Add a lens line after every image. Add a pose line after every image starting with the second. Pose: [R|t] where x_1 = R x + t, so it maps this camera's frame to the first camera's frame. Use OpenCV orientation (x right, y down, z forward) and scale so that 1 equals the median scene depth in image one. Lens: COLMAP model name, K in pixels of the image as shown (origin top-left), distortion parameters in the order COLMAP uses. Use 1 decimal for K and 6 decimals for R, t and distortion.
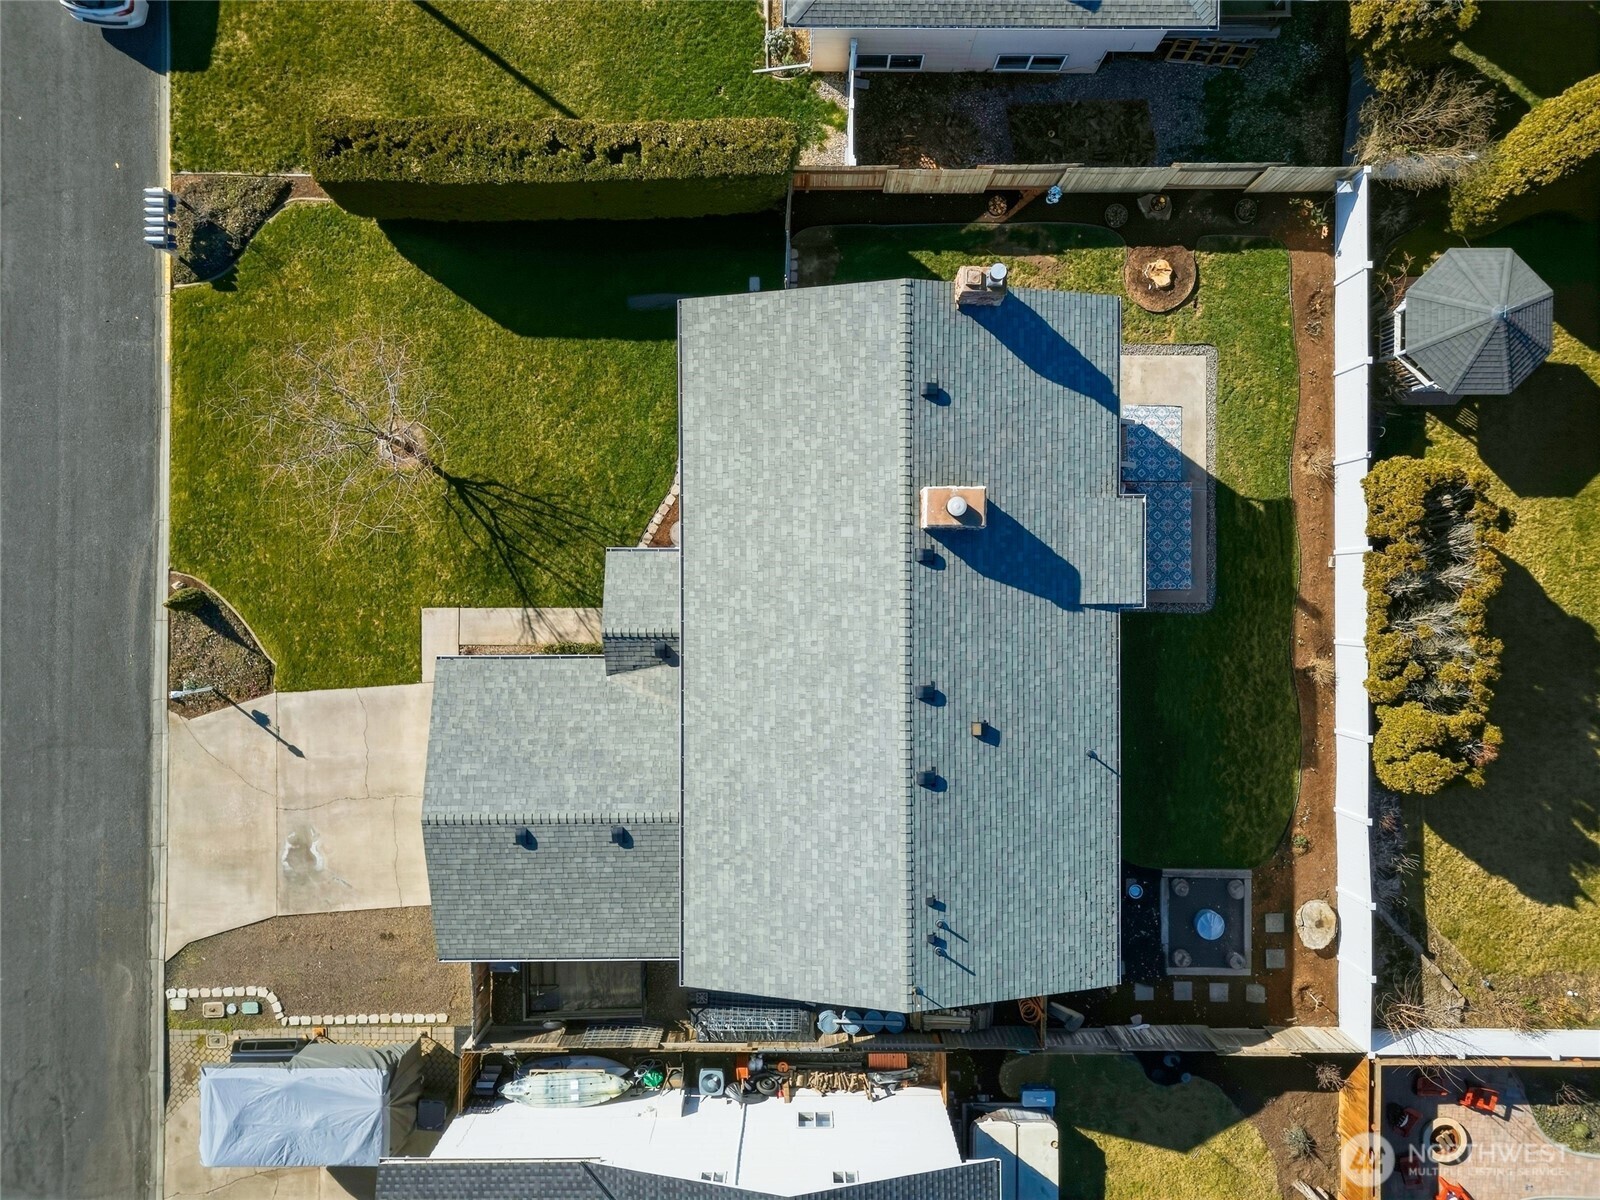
lens RADIAL K [[1168.1, 0, 800.0], [0, 1168.1, 600.0], [0, 0, 1]] dist [0.004019, 0.002306]
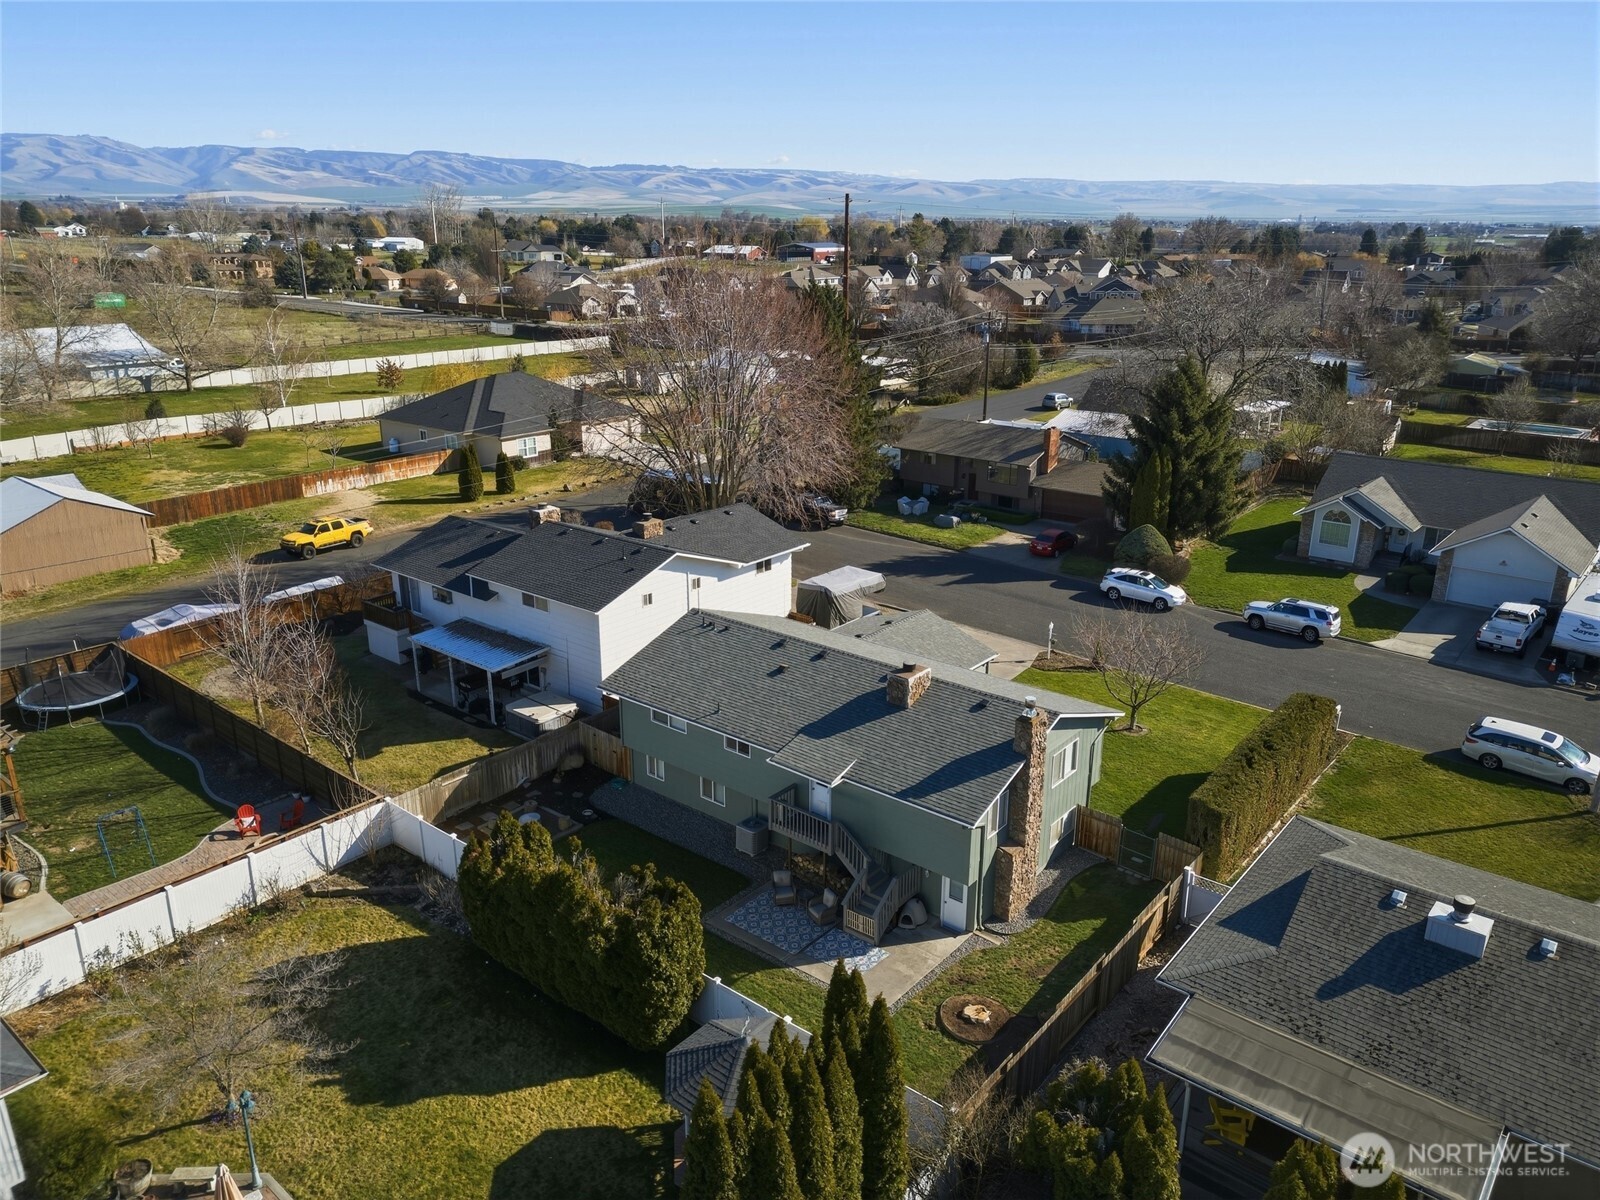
lens RADIAL K [[1182.7, 0, 800.0], [0, 1182.7, 600.0], [0, 0, 1]] dist [0.015450, -0.012541]
pose [[-0.630928, 0.218670, -0.744388, 1.087109], [-0.775695, -0.196439, 0.599758, -0.704398], [-0.015078, 0.955822, 0.293560, 0.355432]]
